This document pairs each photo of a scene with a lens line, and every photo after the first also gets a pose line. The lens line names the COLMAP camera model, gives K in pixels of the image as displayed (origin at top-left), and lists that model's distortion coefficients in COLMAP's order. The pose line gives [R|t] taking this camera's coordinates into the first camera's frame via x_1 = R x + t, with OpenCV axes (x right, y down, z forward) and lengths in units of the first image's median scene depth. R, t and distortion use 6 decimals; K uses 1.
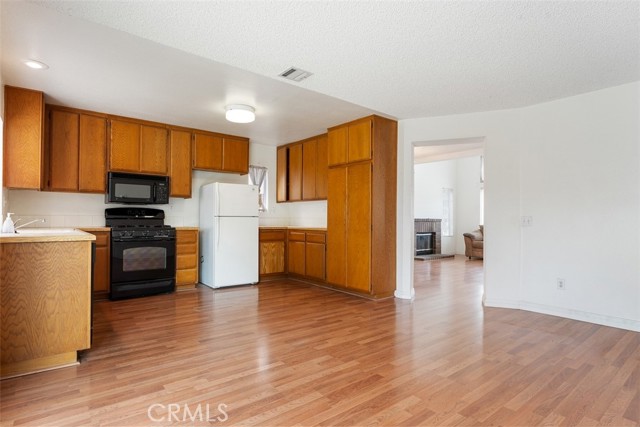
lens RADIAL K [[338.0, 0, 314.2], [0, 338.0, 217.3], [0, 0, 1]] dist [-0.017013, 0.002662]
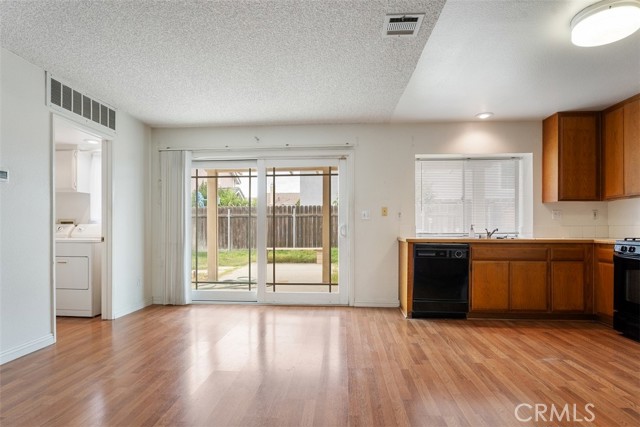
lens RADIAL K [[338.0, 0, 328.6], [0, 338.0, 230.2], [0, 0, 1]] dist [-0.017013, 0.002662]
pose [[-0.656501, -0.003430, -0.754317, 0.392027], [-0.002600, 0.999994, -0.002283, 0.010039], [0.754320, 0.000463, -0.656506, 0.911710]]
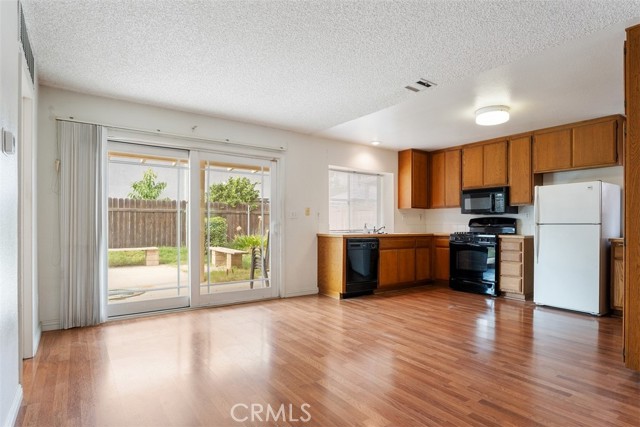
lens RADIAL K [[338.0, 0, 326.6], [0, 338.0, 227.2], [0, 0, 1]] dist [-0.017013, 0.002662]
pose [[-0.030562, -0.002474, -0.999530, 0.662119], [-0.000519, 0.999997, -0.002459, 0.008333], [0.999533, 0.000444, -0.030563, 0.503978]]
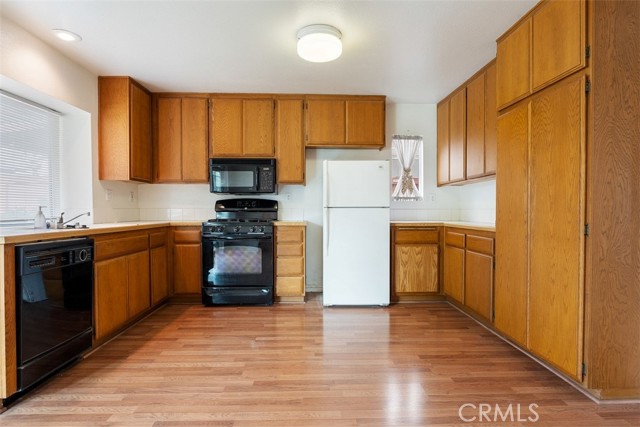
lens RADIAL K [[338.0, 0, 318.6], [0, 338.0, 215.4], [0, 0, 1]] dist [-0.017013, 0.002662]
pose [[0.807306, 0.001121, -0.590132, 0.135989], [0.009060, 0.999857, 0.014294, 0.004028], [0.590064, -0.016886, 0.807180, 0.433245]]
